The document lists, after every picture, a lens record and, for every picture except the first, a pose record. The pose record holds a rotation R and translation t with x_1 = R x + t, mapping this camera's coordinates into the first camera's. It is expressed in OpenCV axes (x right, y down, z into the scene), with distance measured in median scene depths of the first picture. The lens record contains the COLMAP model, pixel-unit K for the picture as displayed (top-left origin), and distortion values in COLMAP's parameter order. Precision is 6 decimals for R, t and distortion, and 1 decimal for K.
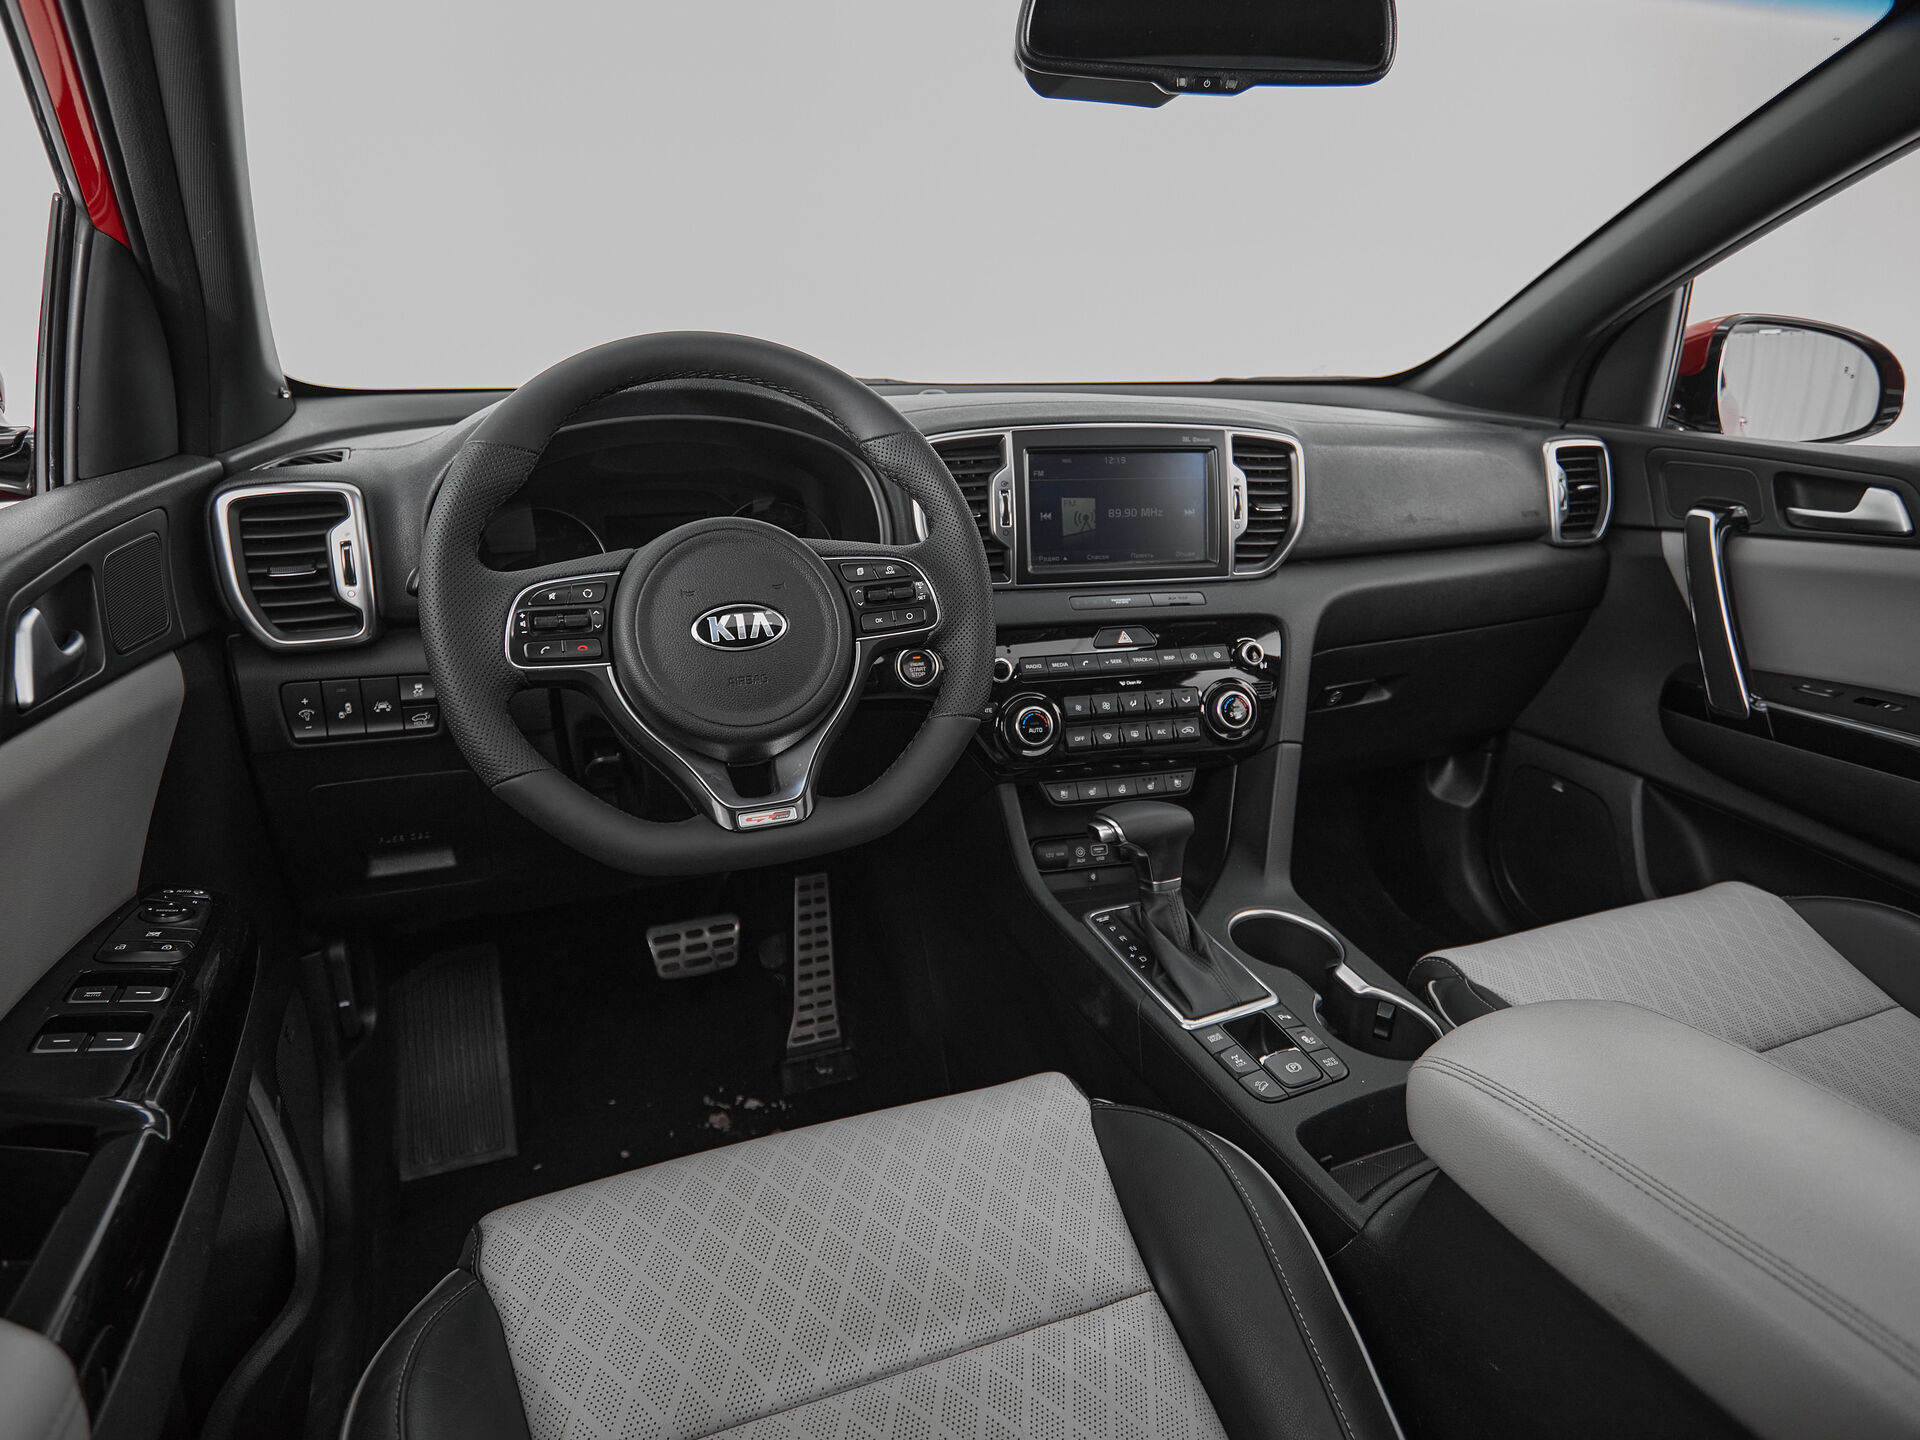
lens RADIAL K [[1119.8, 0, 951.9], [0, 1119.8, 702.0], [0, 0, 1]] dist [-0.003725, 0.000096]
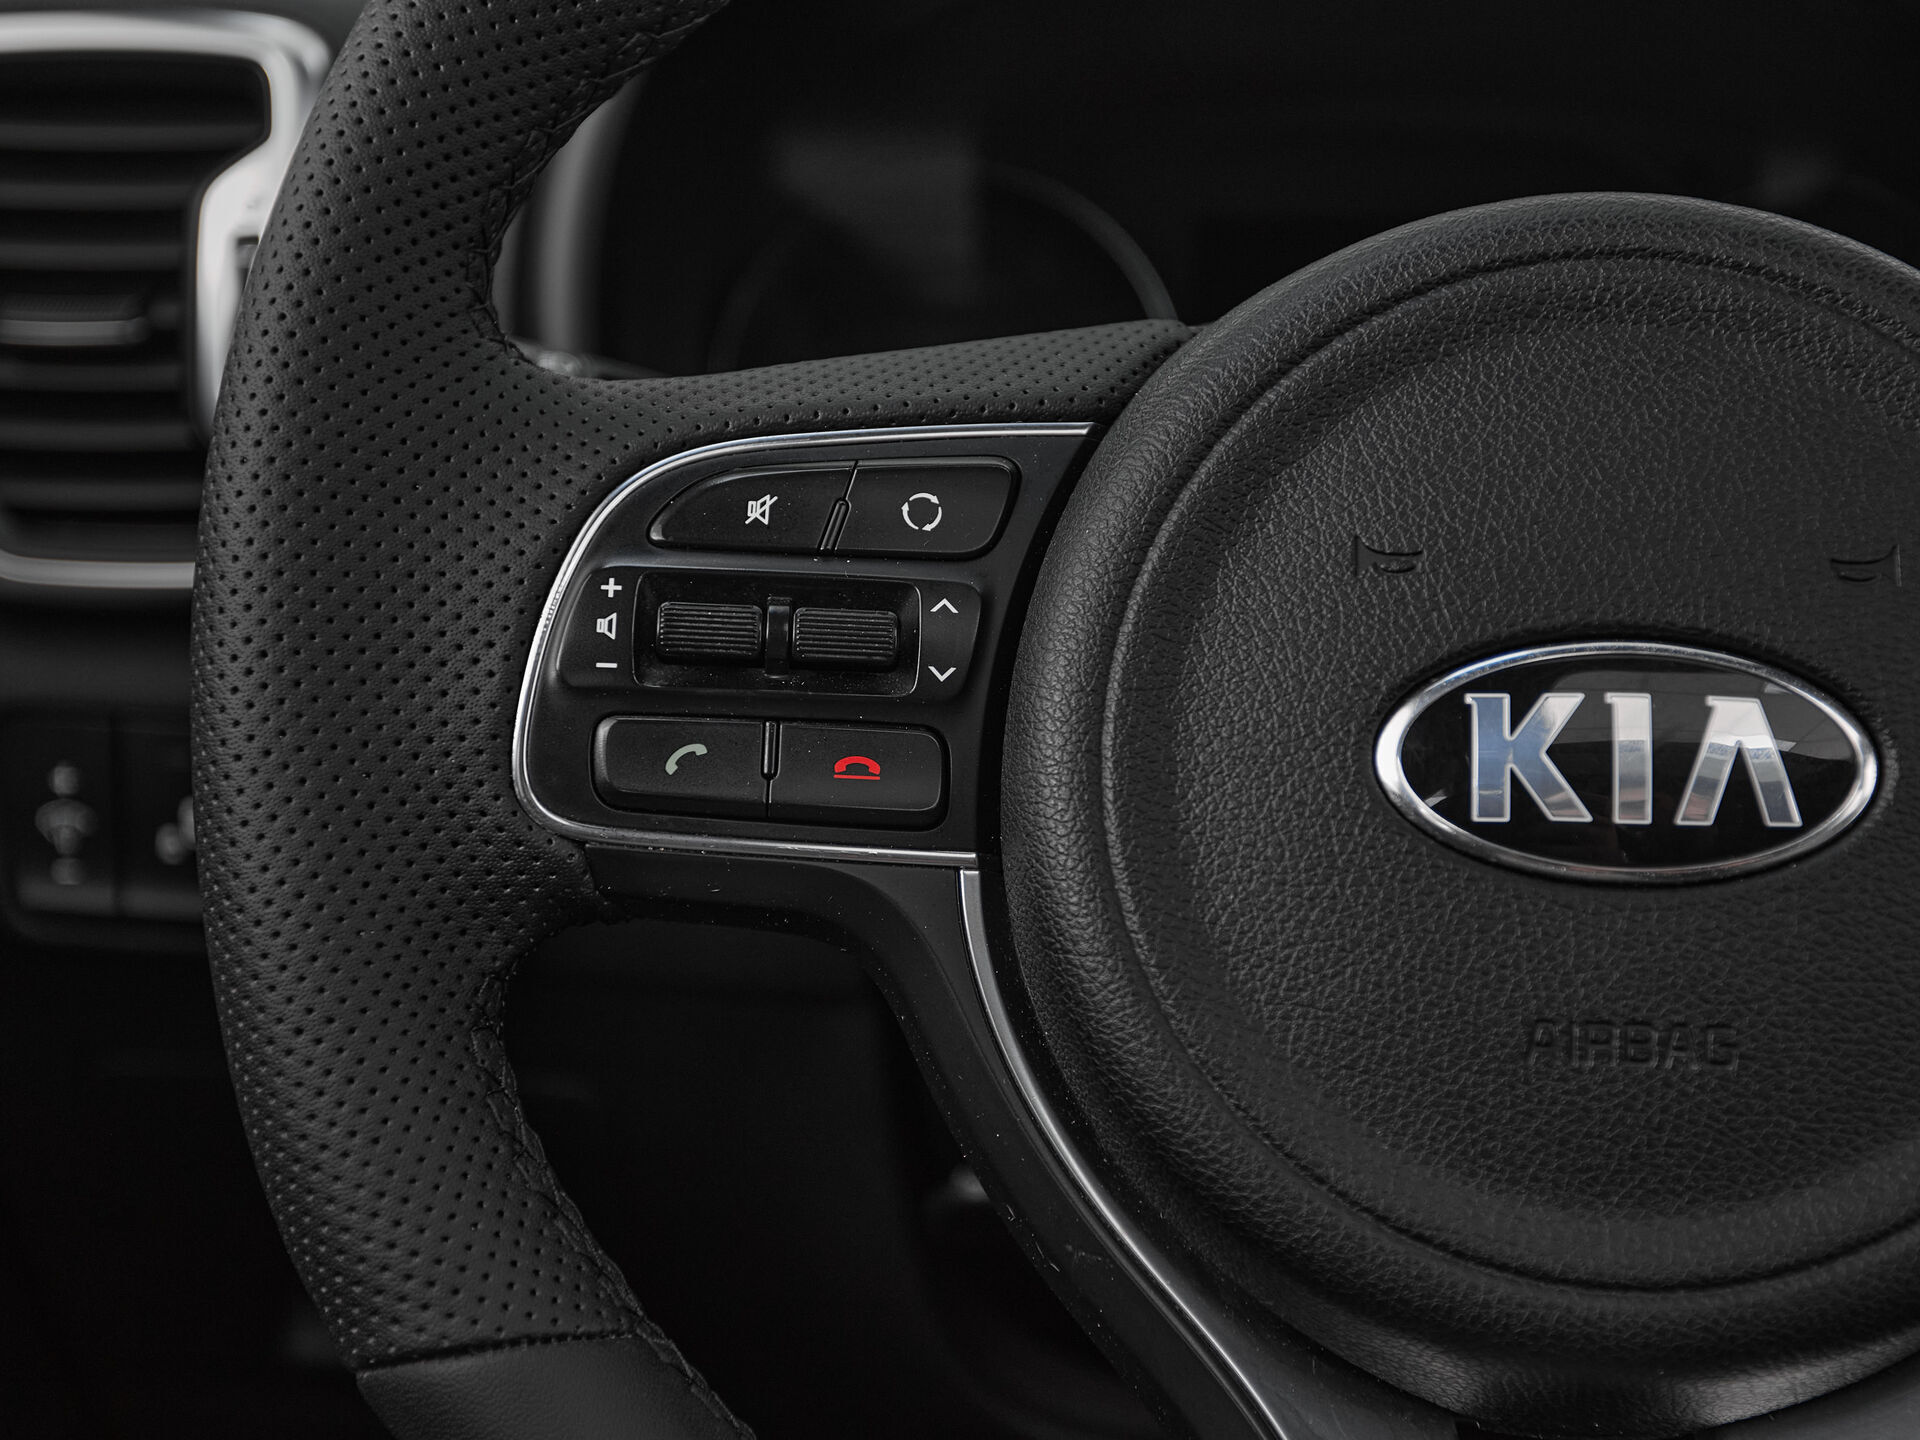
lens RADIAL K [[2683.2, 0, 961.2], [0, 2683.2, 757.3], [0, 0, 1]] dist [0.038692, 0.078198]
pose [[0.903038, 0.135171, -0.407738, -0.074263], [-0.136154, 0.990326, 0.026760, -0.045939], [0.407411, 0.031350, 0.912707, 0.379083]]
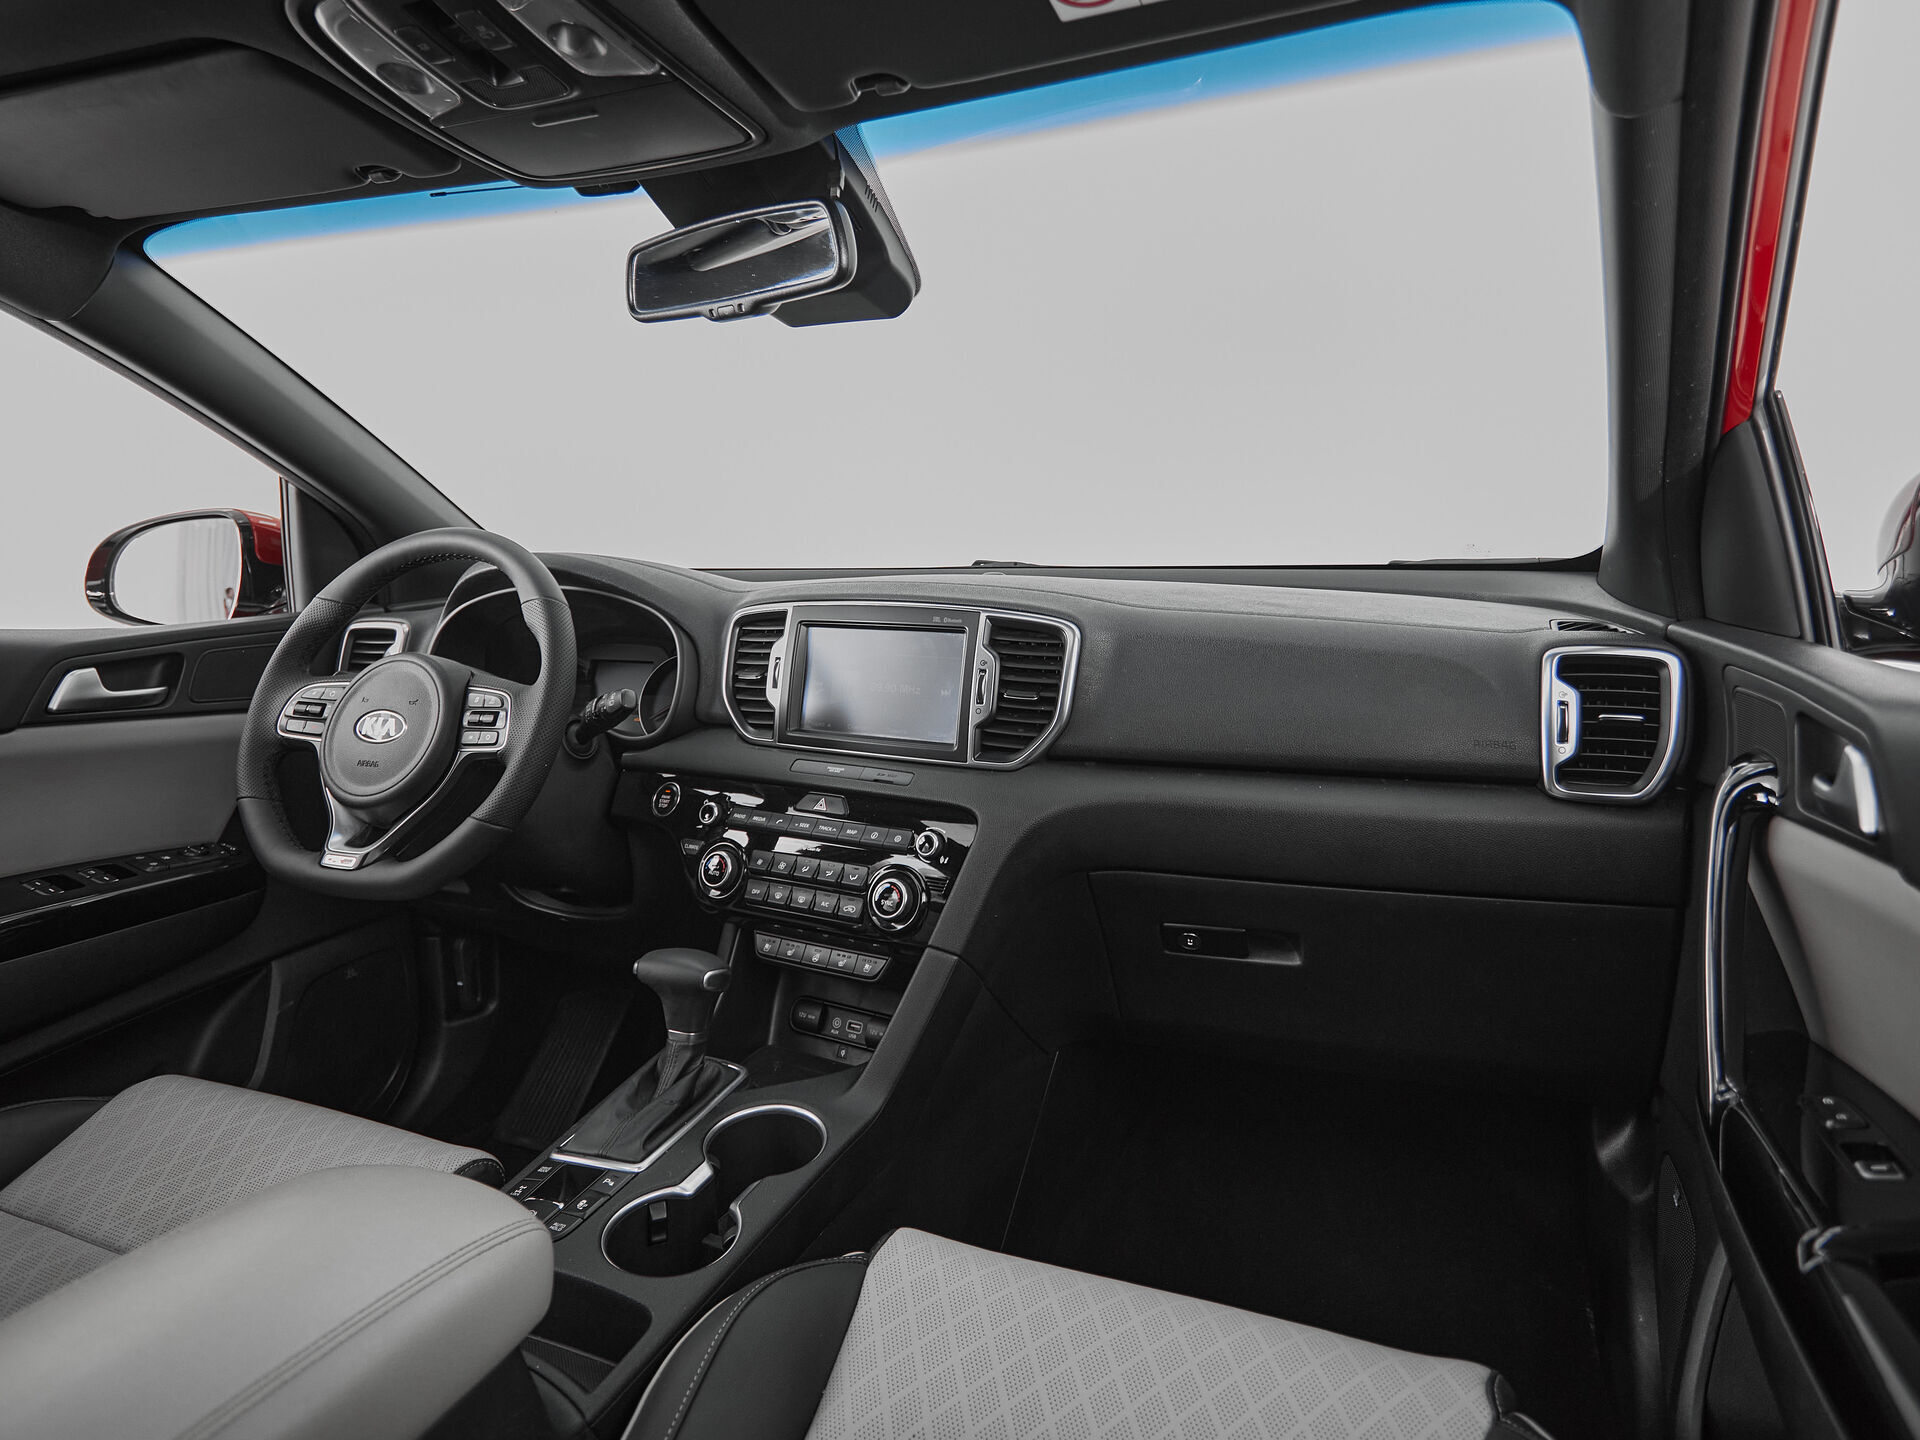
lens RADIAL K [[1168.5, 0, 968.7], [0, 1168.5, 661.7], [0, 0, 1]] dist [-0.000269, 0.000635]
pose [[0.716824, 0.058976, -0.694756, 0.985495], [-0.195546, 0.973433, -0.119125, -0.083707], [0.669272, 0.221248, 0.709312, 0.305708]]
